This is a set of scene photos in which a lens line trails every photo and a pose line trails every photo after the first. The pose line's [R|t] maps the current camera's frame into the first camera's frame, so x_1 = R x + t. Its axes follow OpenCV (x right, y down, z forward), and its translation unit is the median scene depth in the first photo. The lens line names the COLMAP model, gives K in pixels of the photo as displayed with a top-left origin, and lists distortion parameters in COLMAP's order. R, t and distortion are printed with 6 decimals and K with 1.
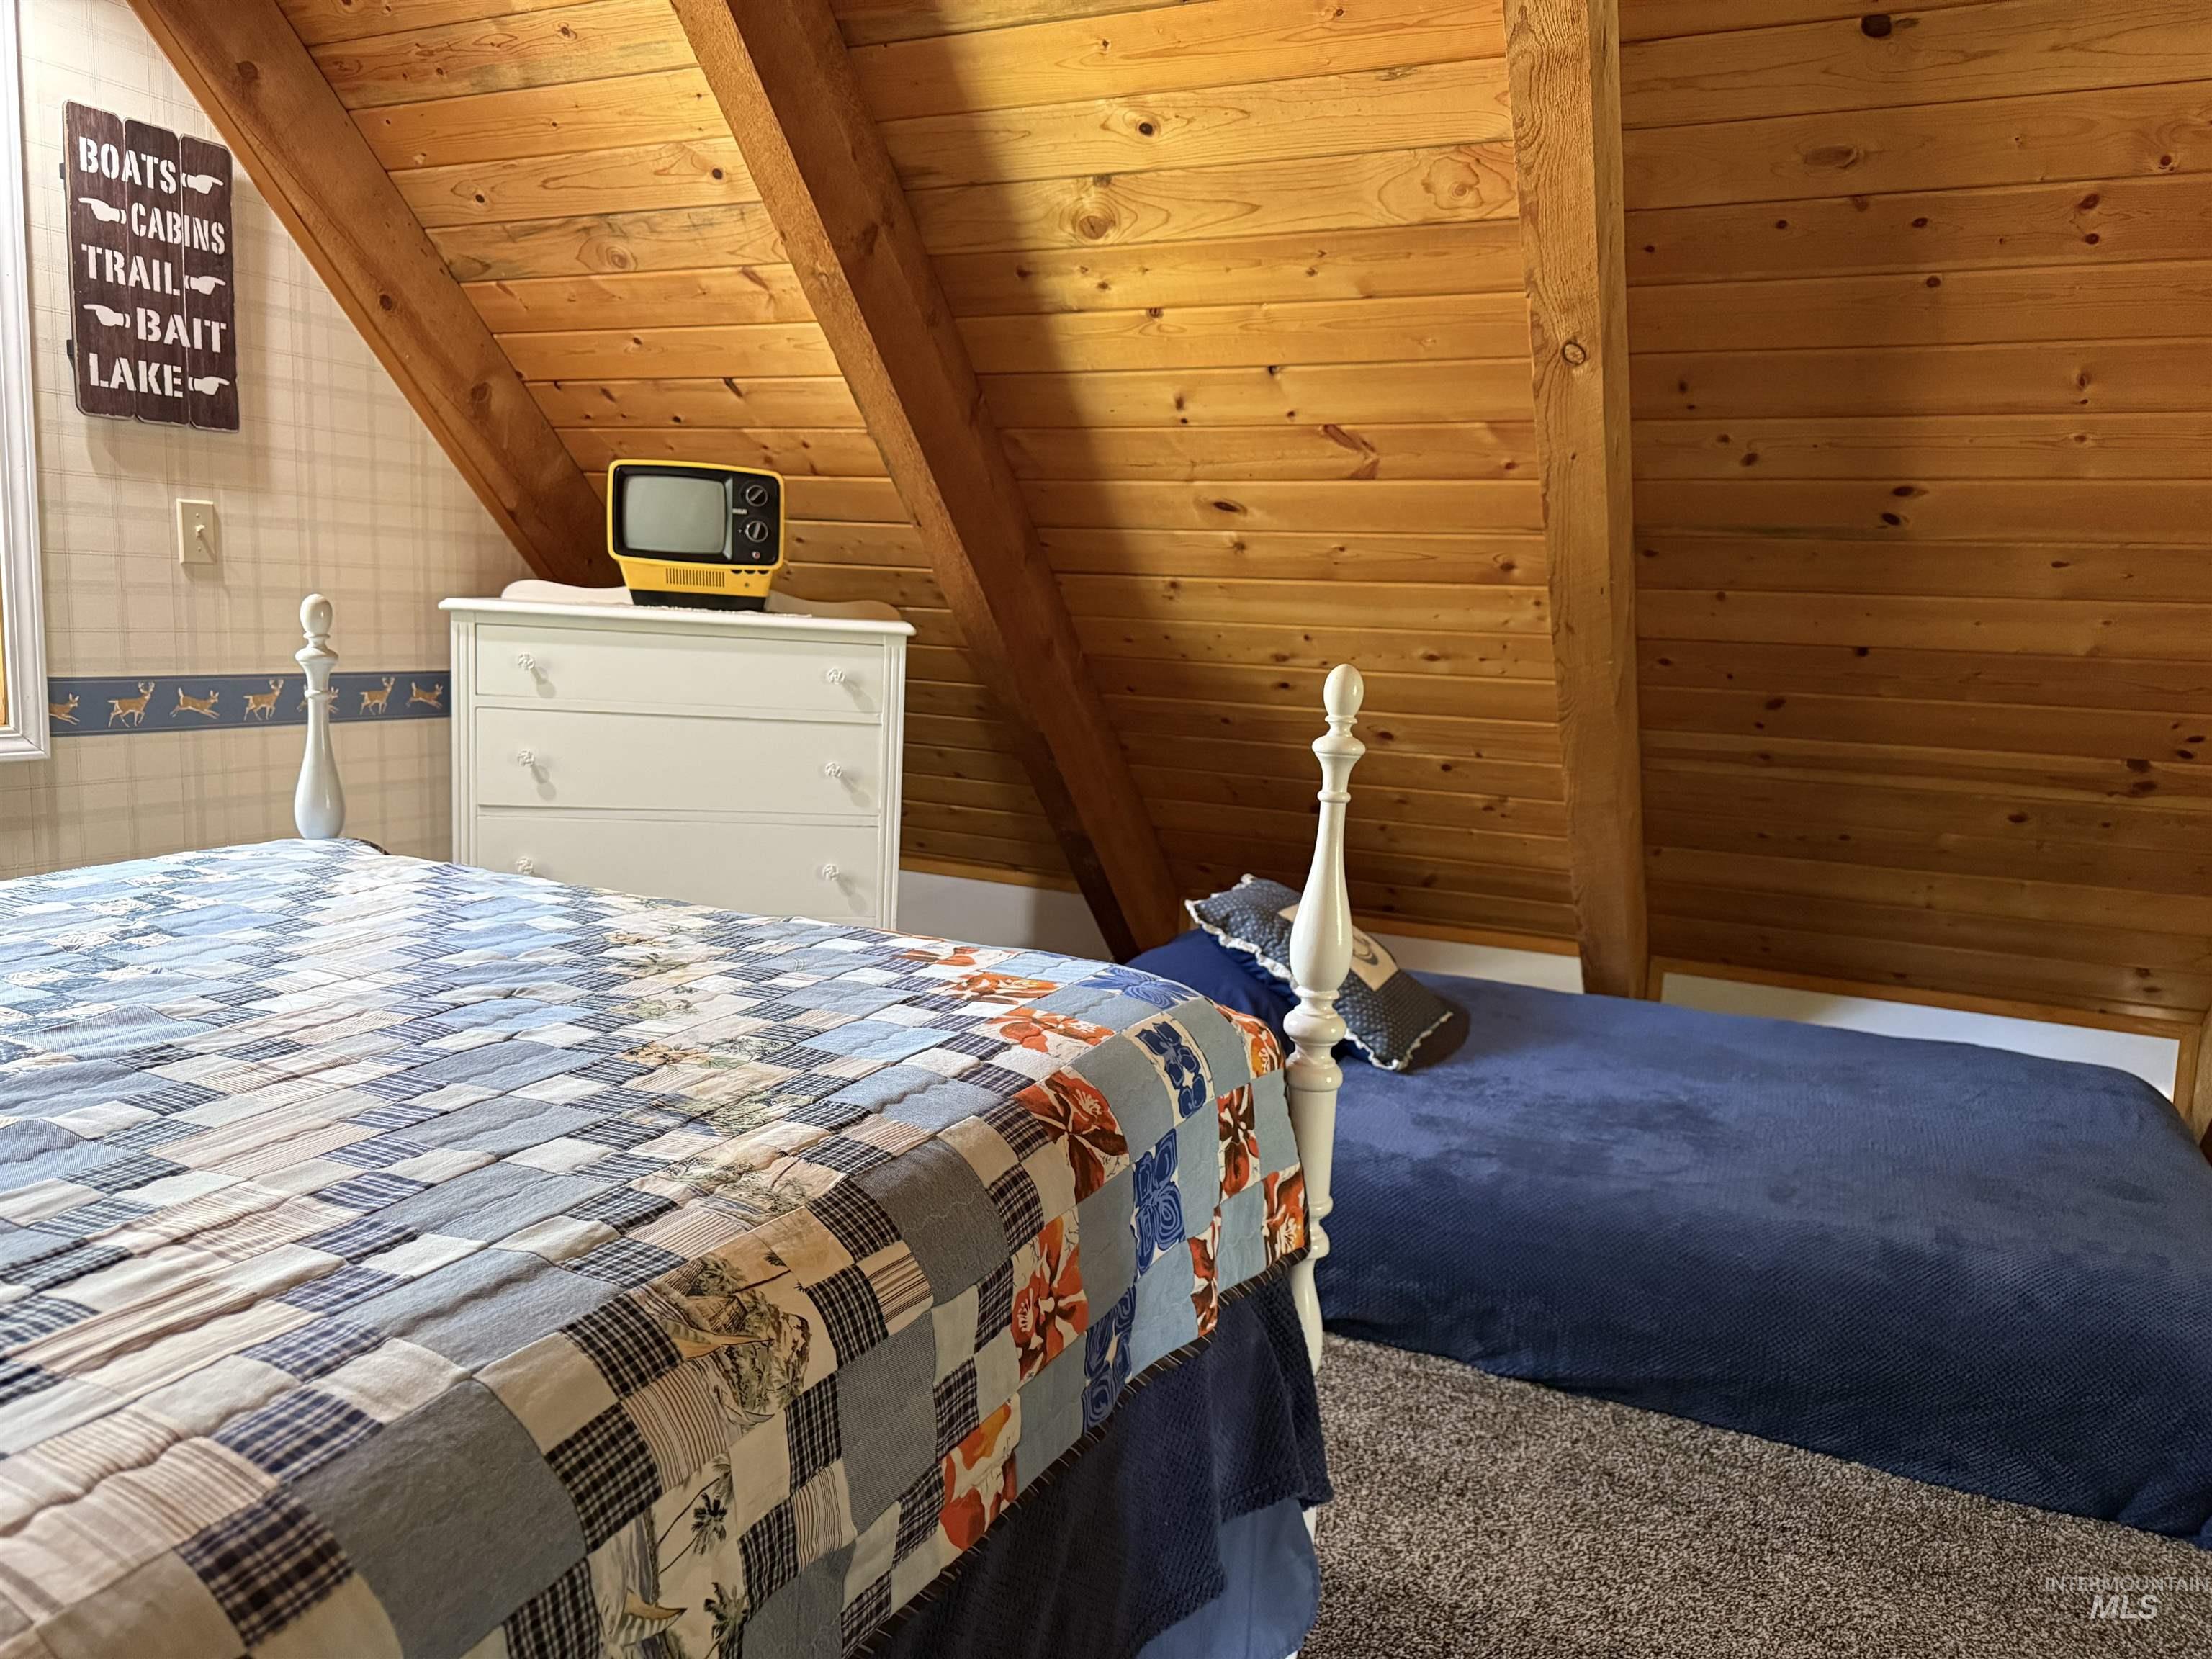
lens RADIAL K [[1567.1, 0, 1103.1], [0, 1567.1, 833.7], [0, 0, 1]] dist [0.049926, -0.043642]
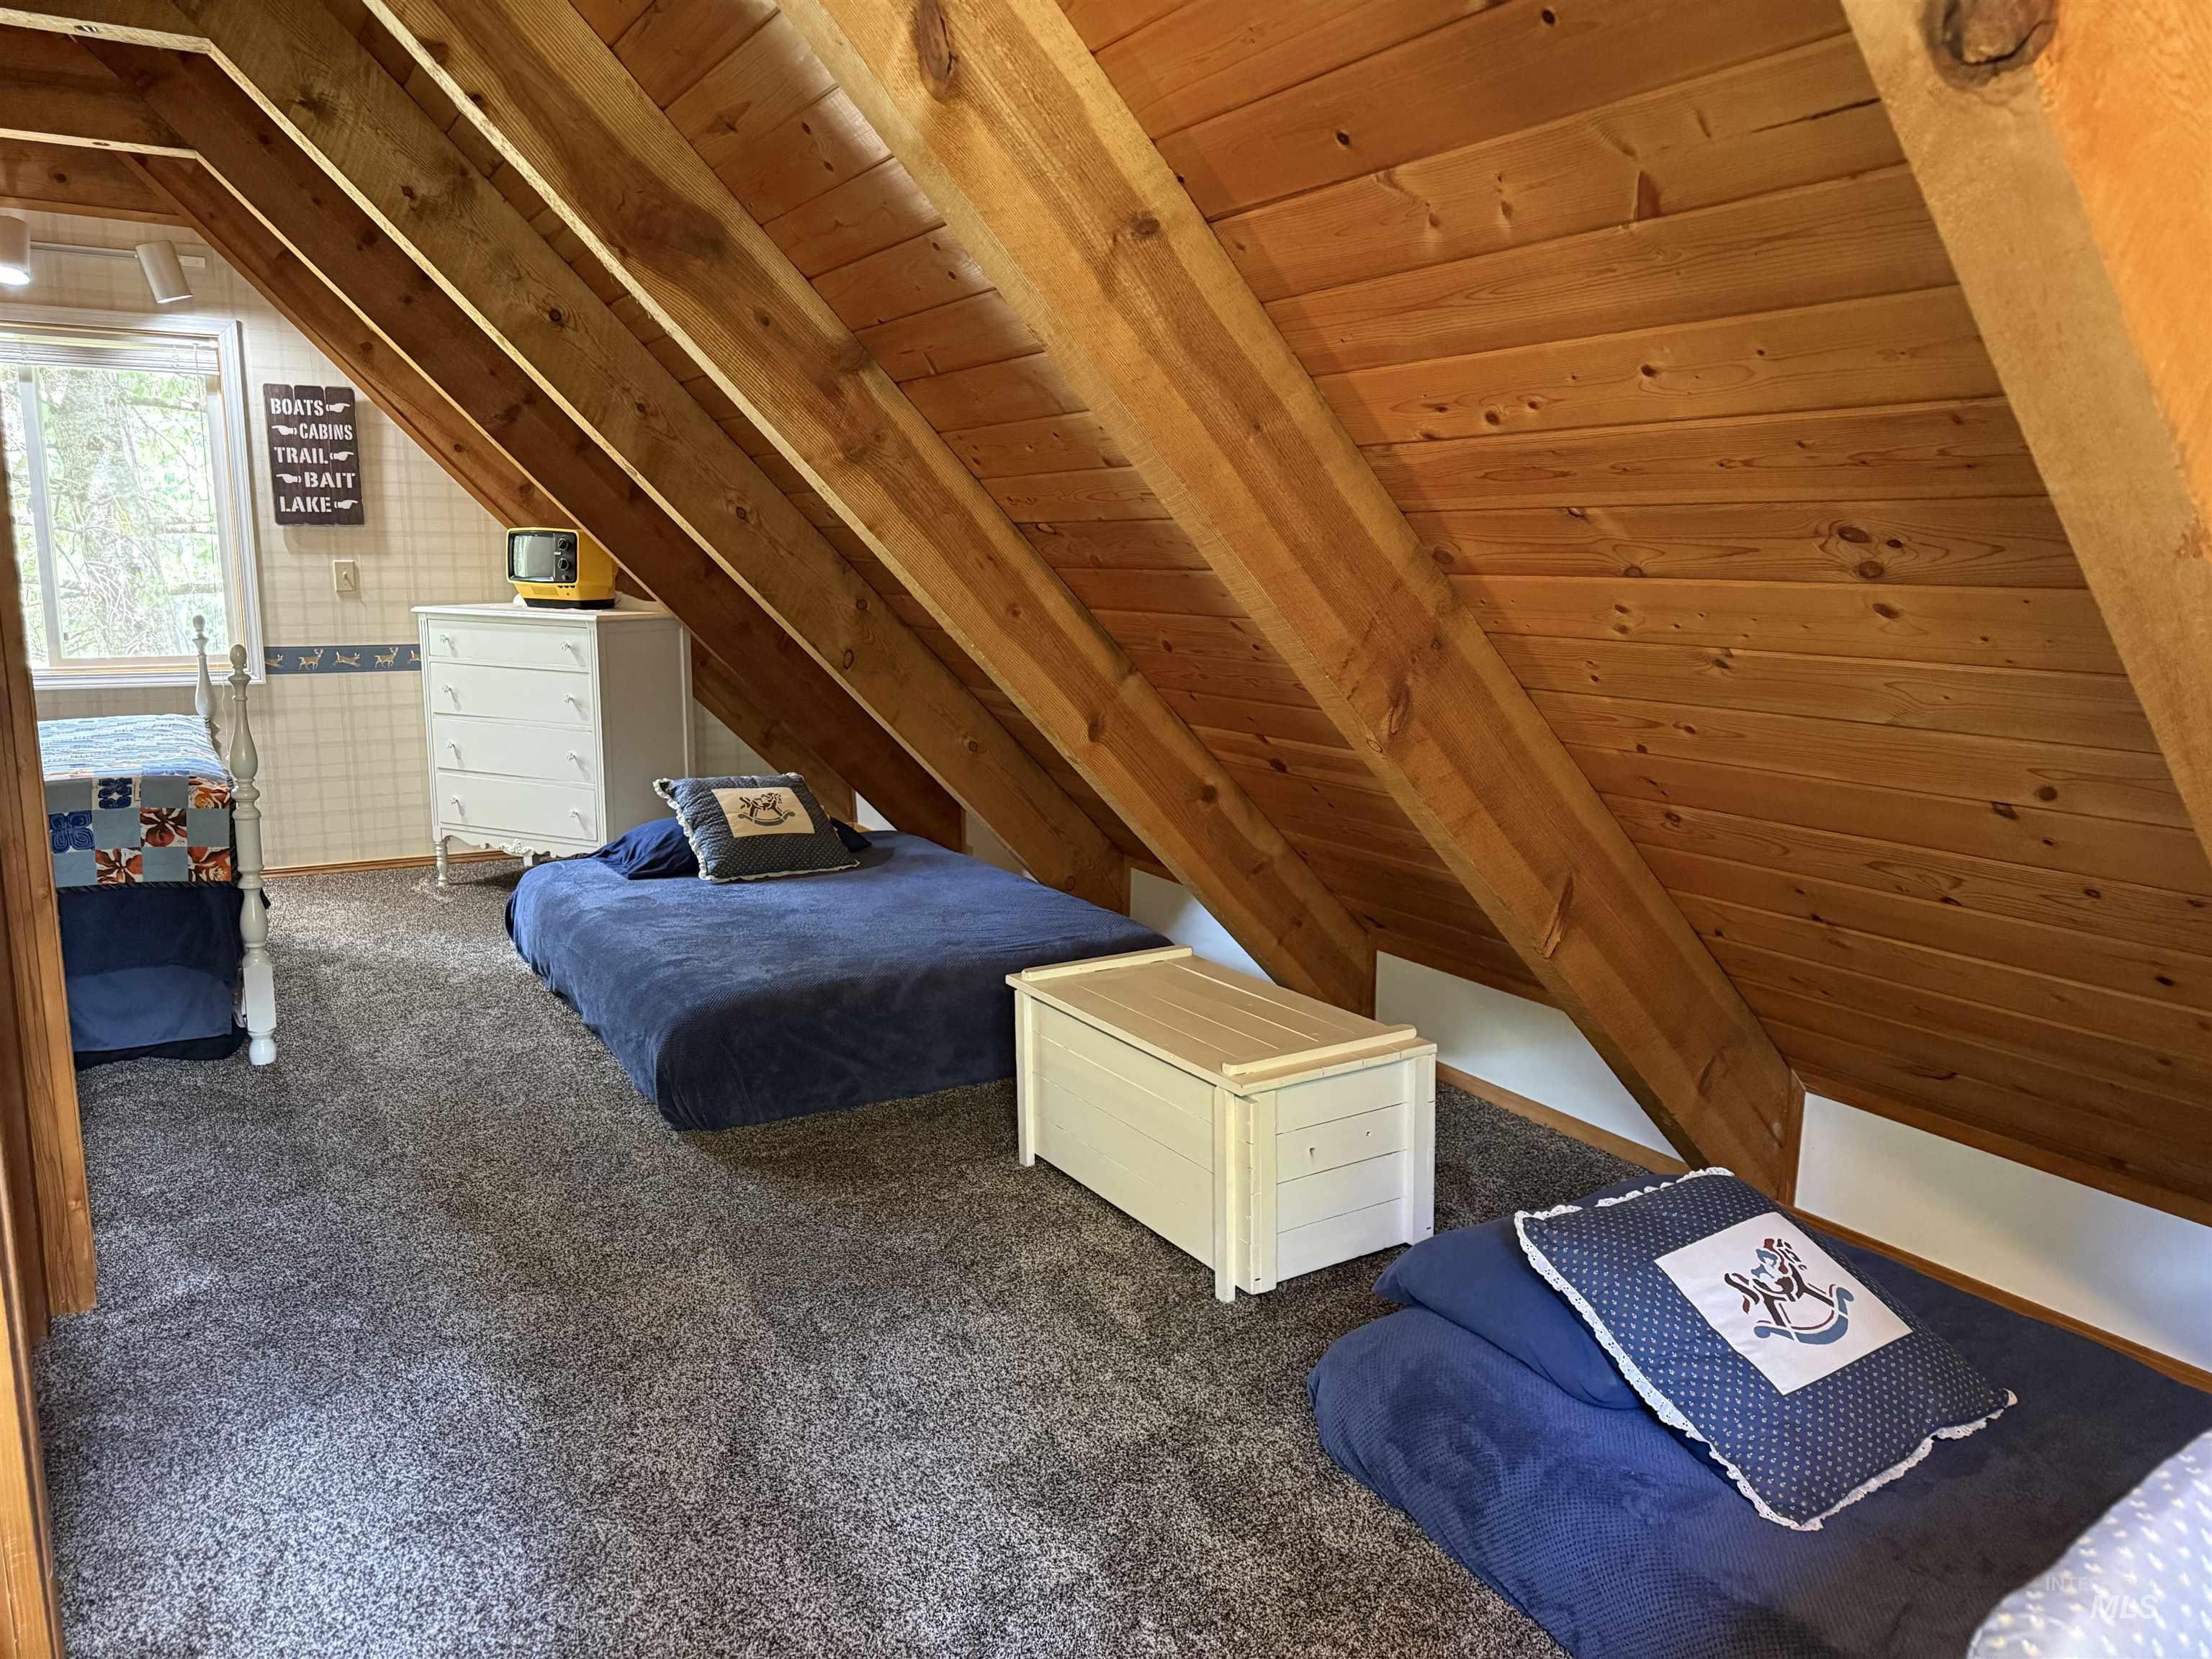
lens RADIAL K [[1567.1, 0, 1103.1], [0, 1567.1, 833.7], [0, 0, 1]] dist [0.049926, -0.043642]
pose [[0.830861, 0.067399, -0.552384, 1.422868], [-0.053625, 0.997716, 0.041077, 0.006443], [0.553891, -0.004508, 0.832577, -0.167818]]
